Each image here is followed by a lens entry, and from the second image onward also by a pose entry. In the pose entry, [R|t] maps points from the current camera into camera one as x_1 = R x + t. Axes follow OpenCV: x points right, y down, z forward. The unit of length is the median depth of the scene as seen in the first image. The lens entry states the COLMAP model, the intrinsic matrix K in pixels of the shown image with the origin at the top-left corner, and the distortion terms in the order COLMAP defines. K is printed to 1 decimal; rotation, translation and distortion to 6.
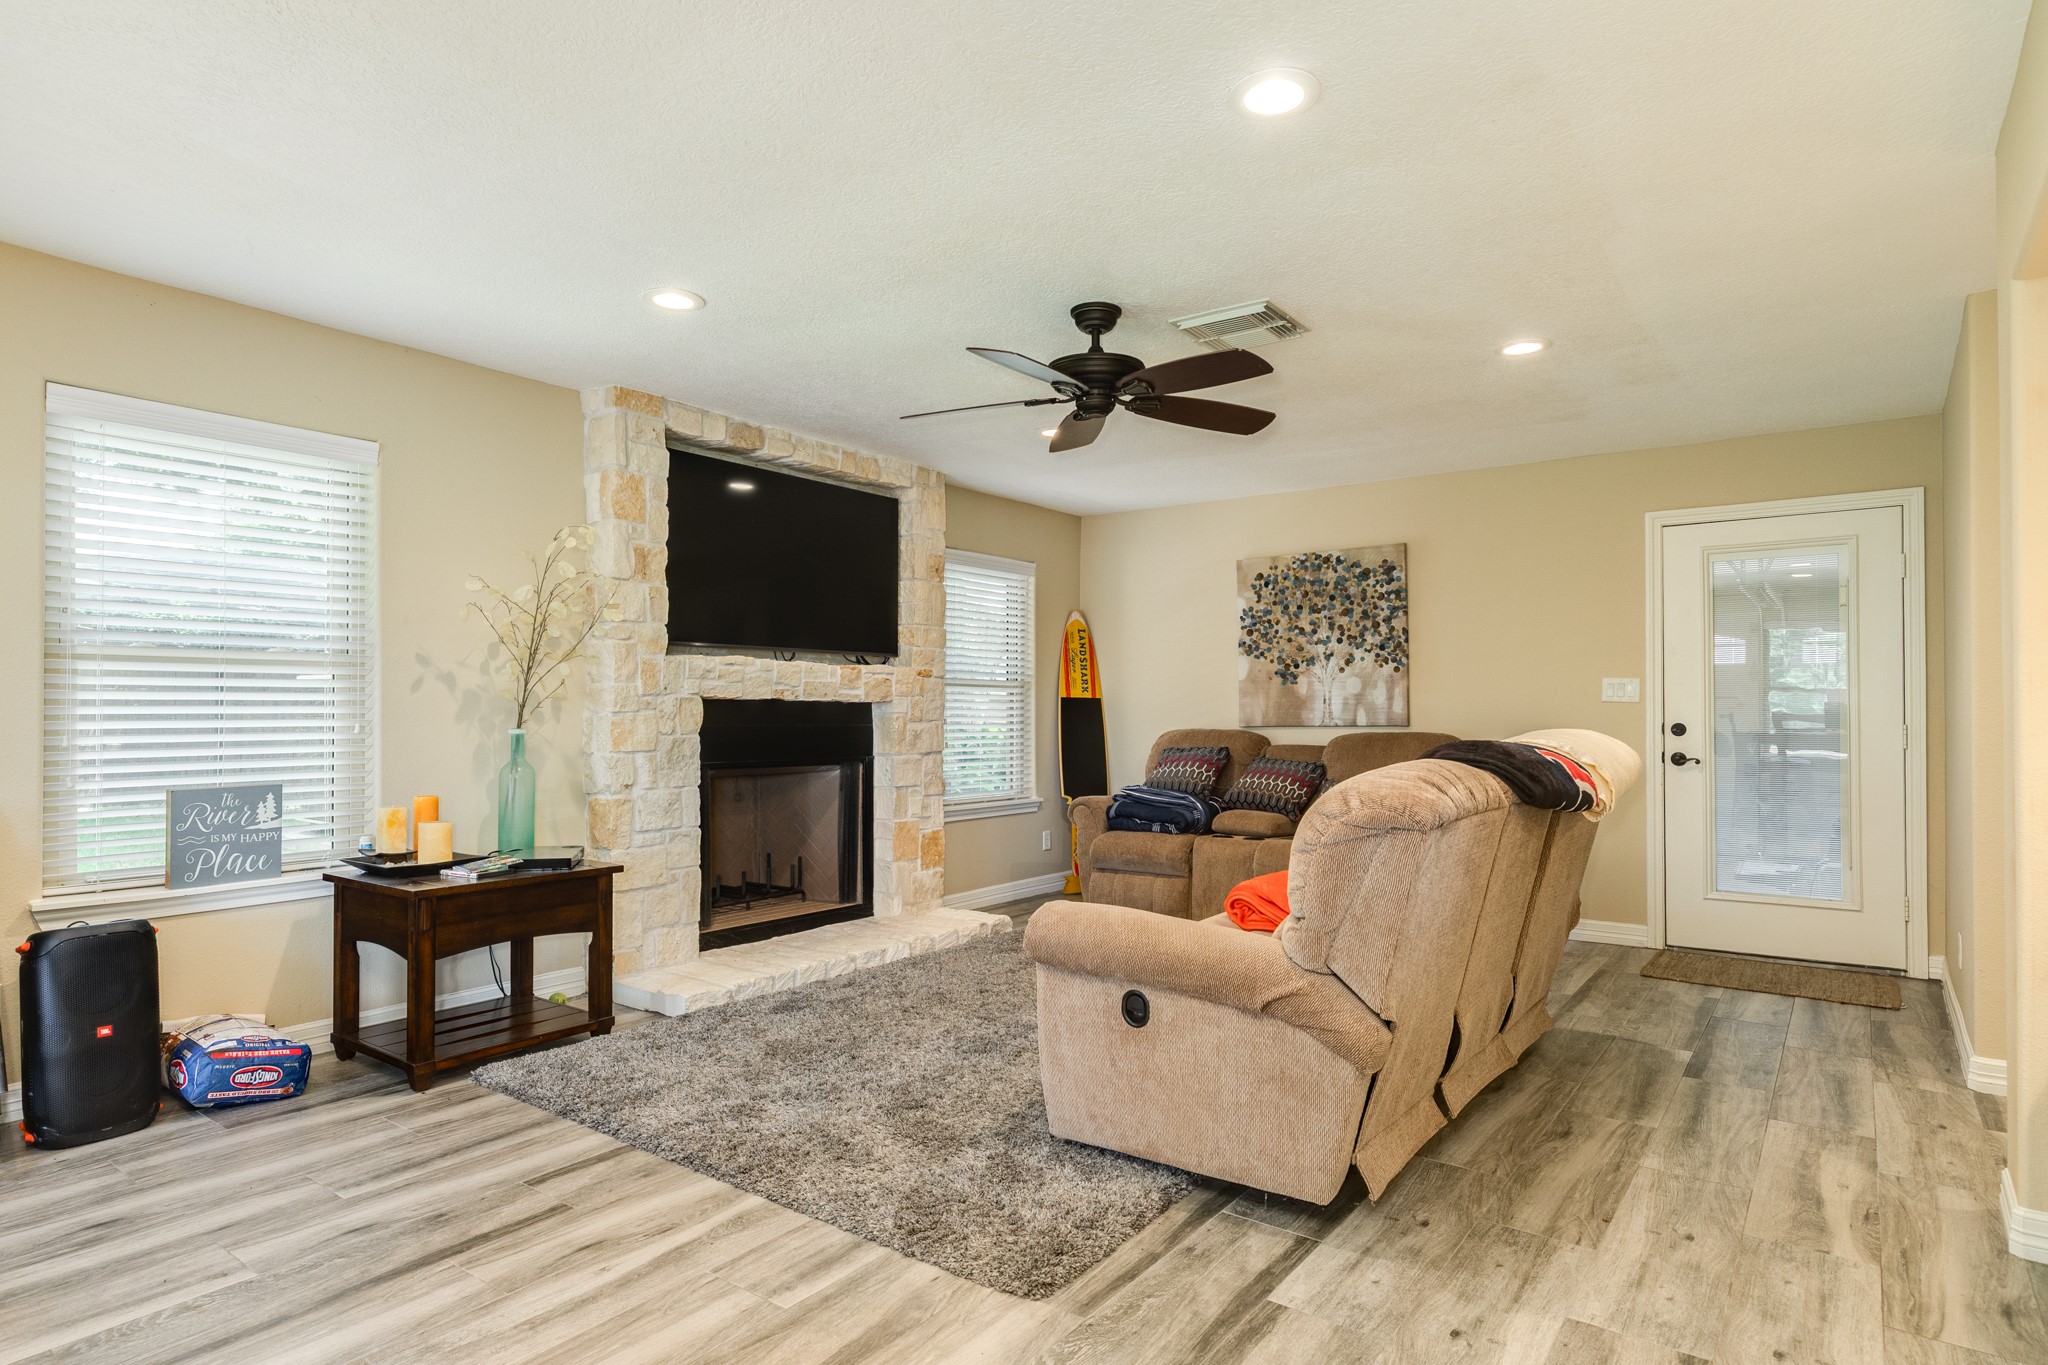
lens RADIAL K [[1120.1, 0, 1038.0], [0, 1120.1, 706.3], [0, 0, 1]] dist [0.002171, -0.000174]
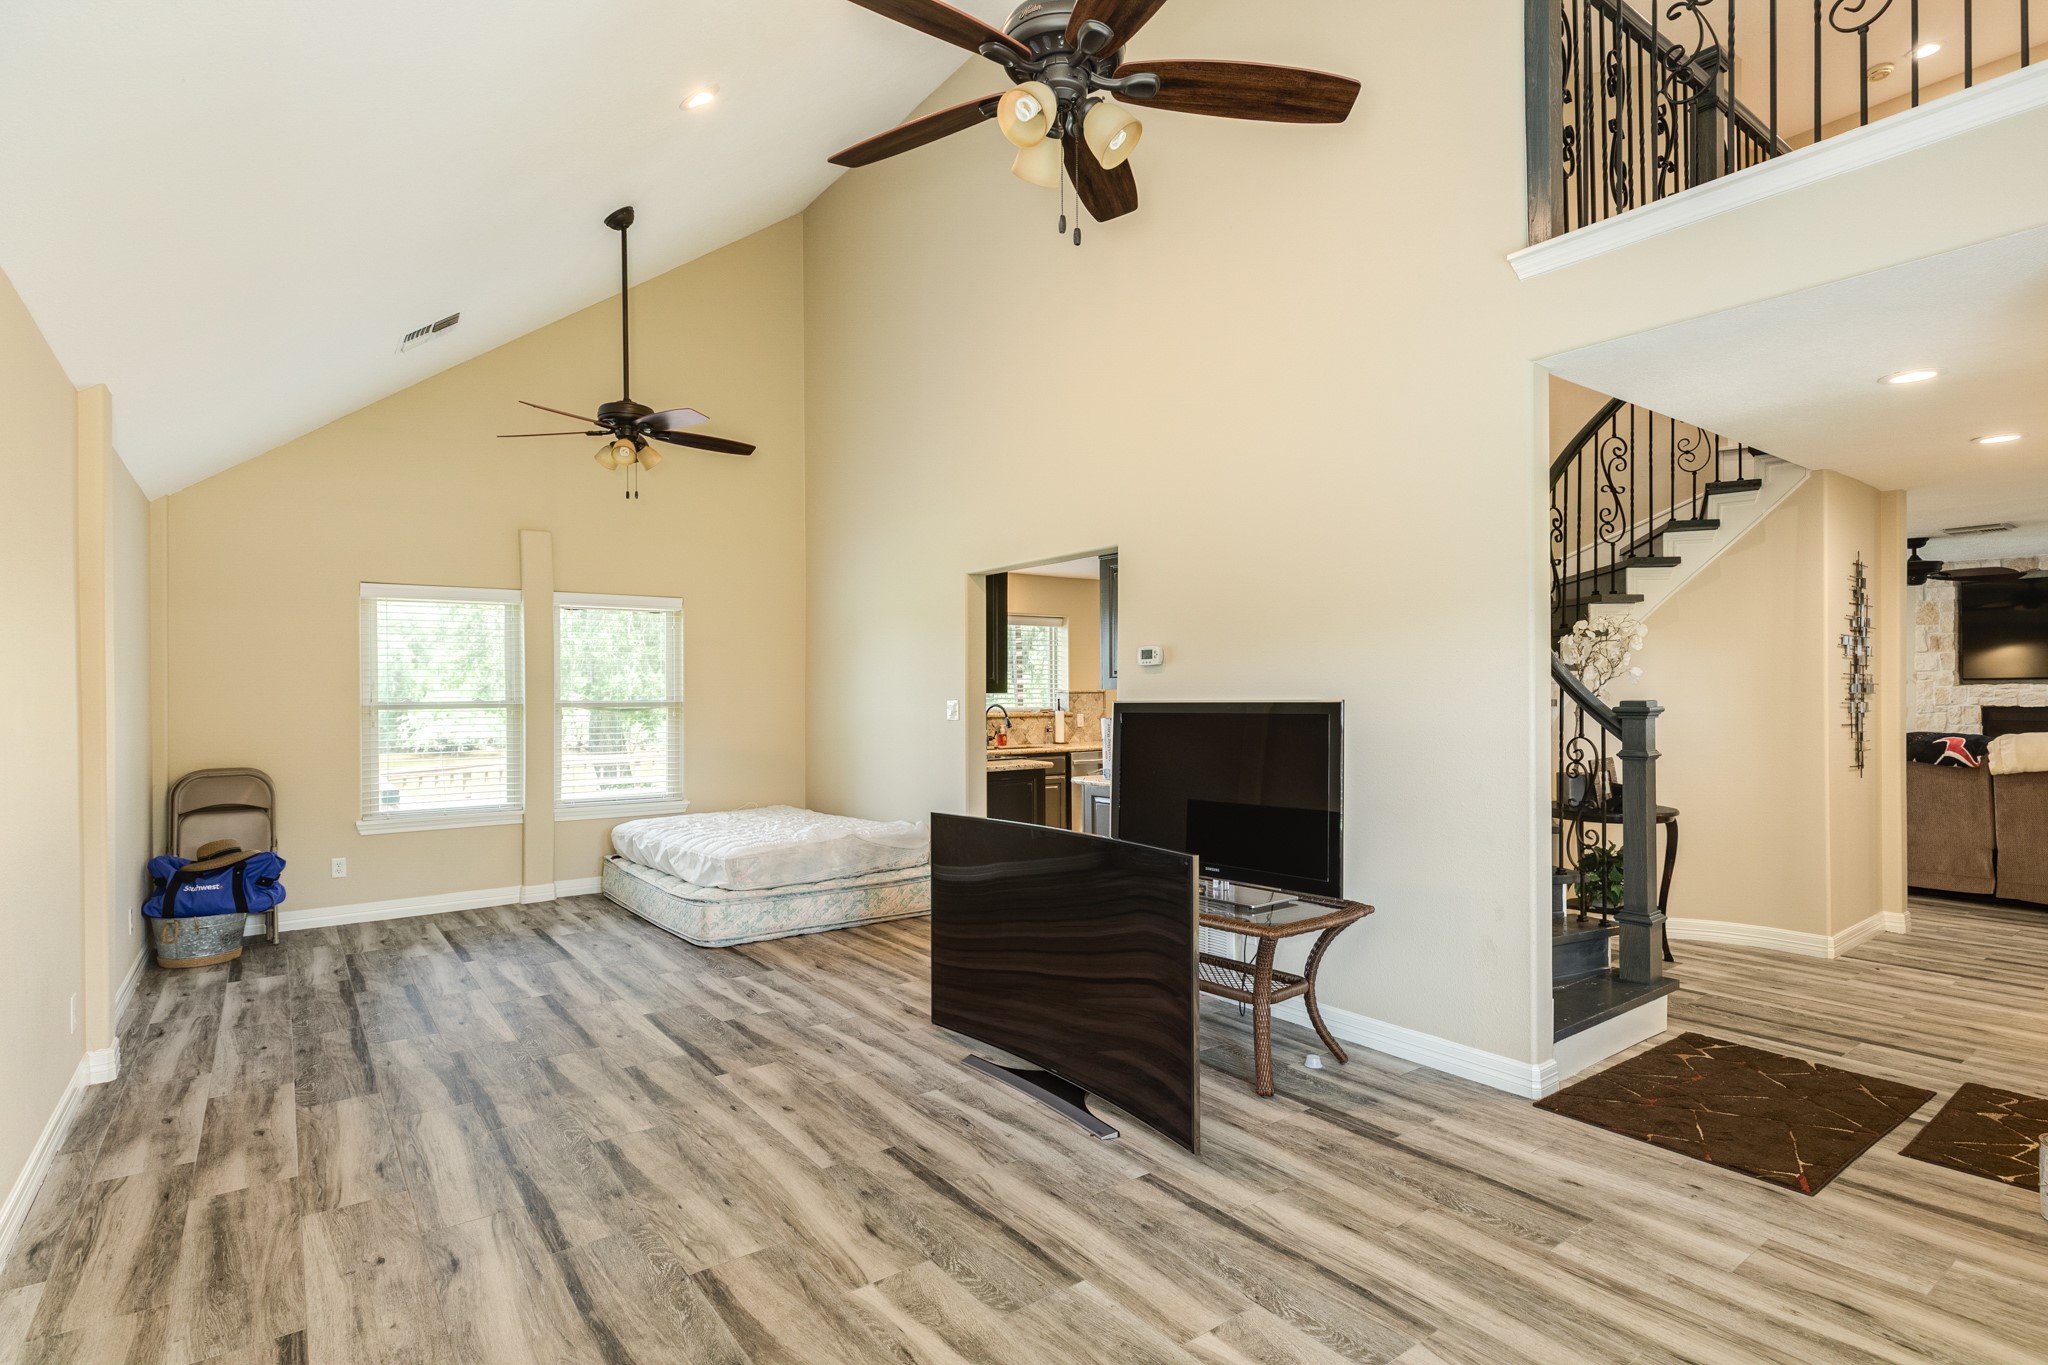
lens RADIAL K [[978.0, 0, 1030.5], [0, 978.0, 690.7], [0, 0, 1]] dist [-0.010396, -0.000301]
pose [[-0.295791, -0.005766, -0.955235, 1.556407], [0.006312, 0.999948, -0.007991, -0.027438], [0.955232, -0.008393, -0.295740, -0.077923]]
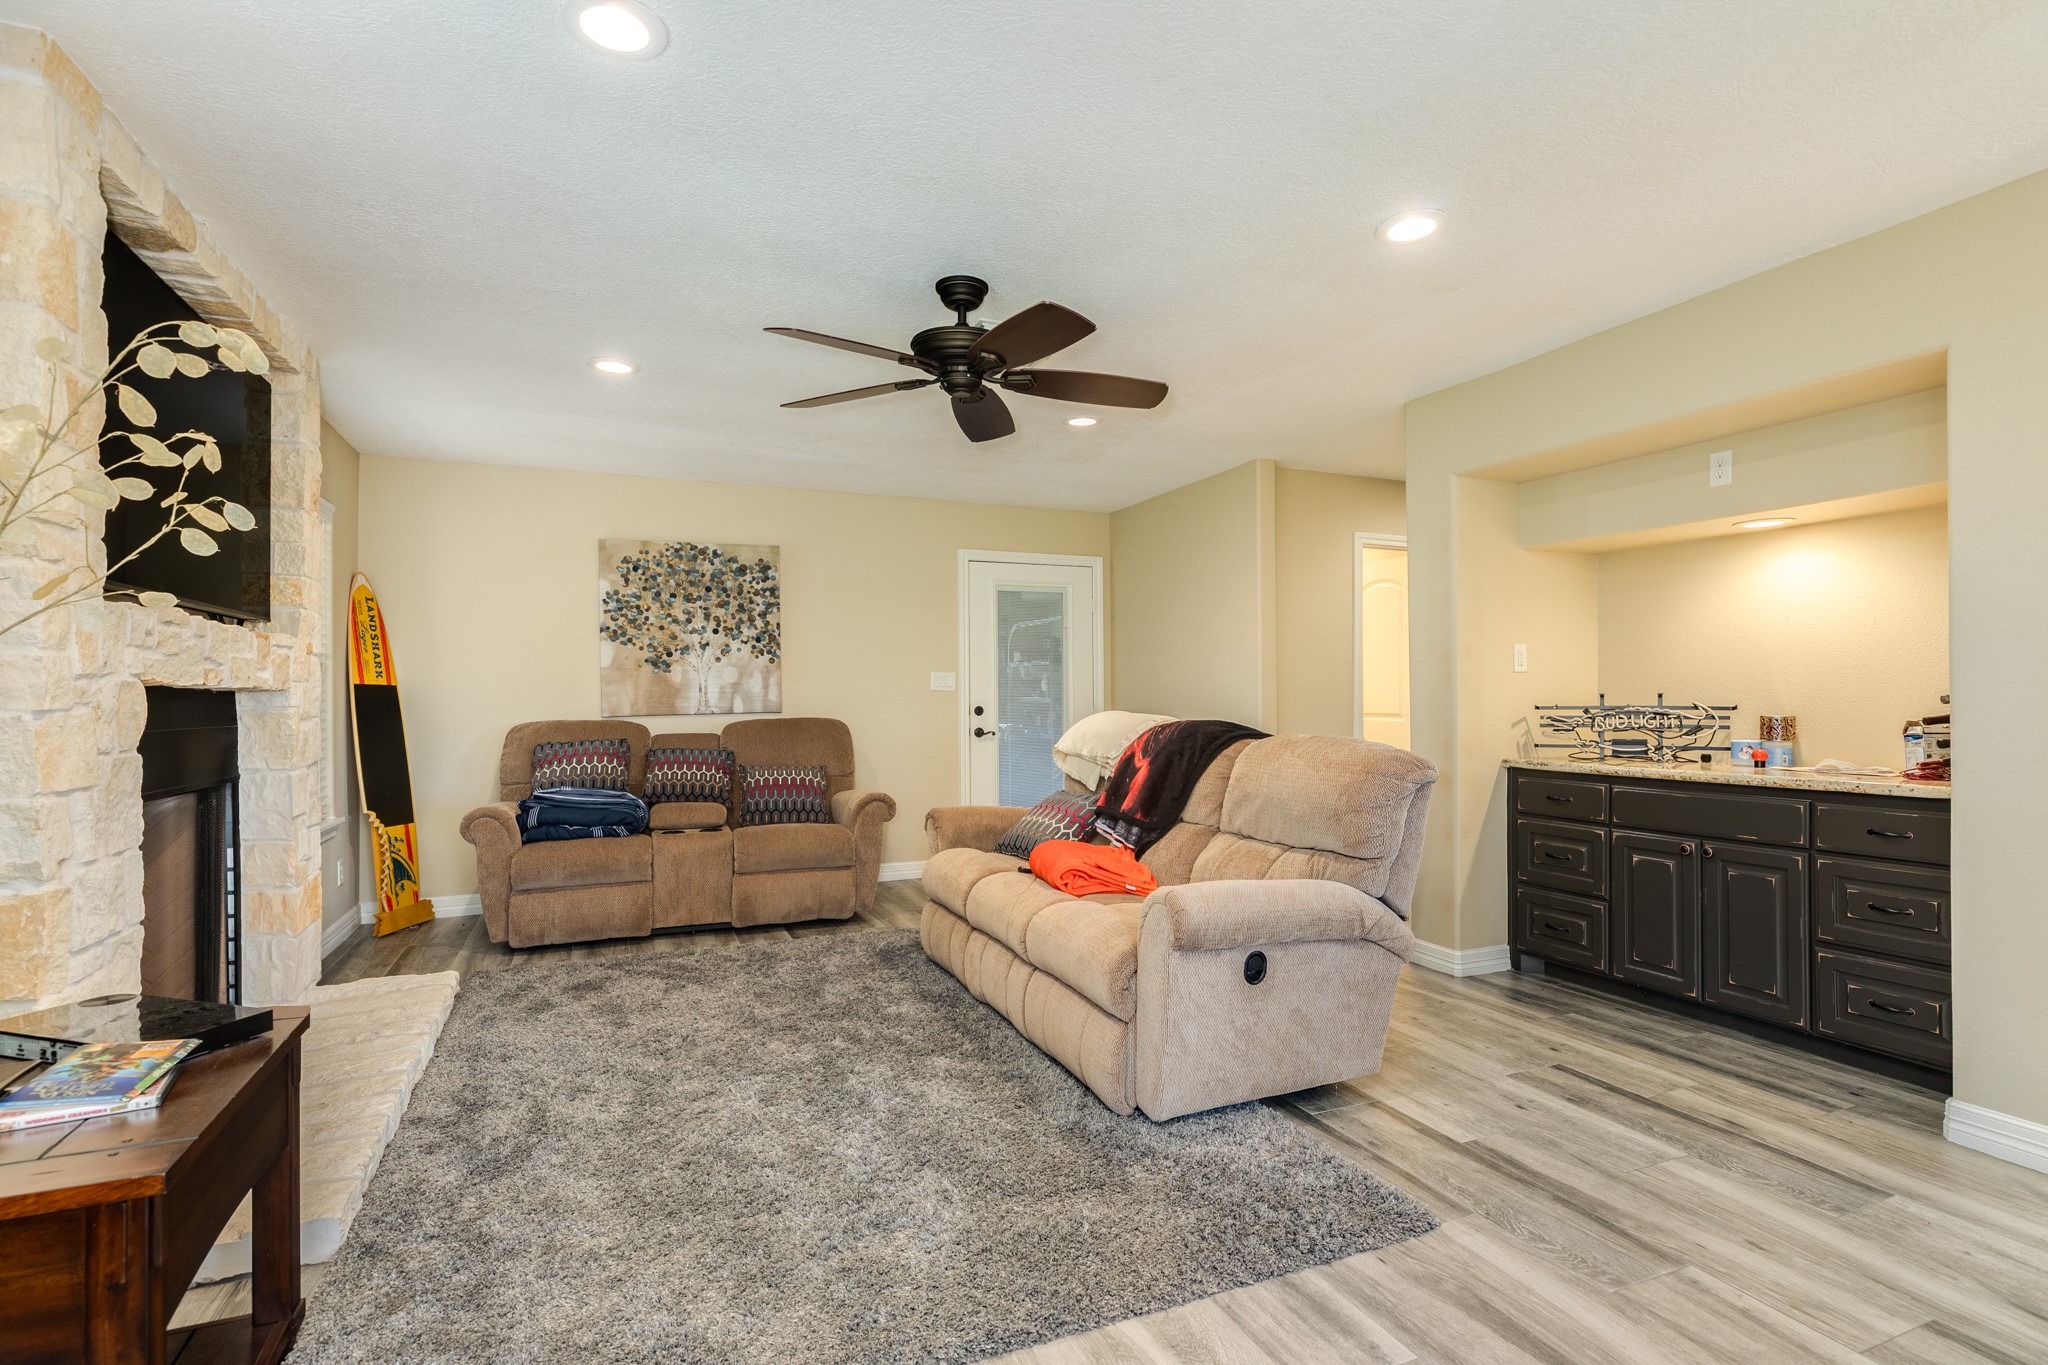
lens RADIAL K [[978.0, 0, 1028.0], [0, 978.0, 687.3], [0, 0, 1]] dist [-0.010396, -0.000301]
pose [[0.509130, 0.003496, 0.860682, -0.416082], [0.001953, 0.999984, -0.005217, -0.001883], [-0.860687, 0.004337, 0.509115, 0.337766]]
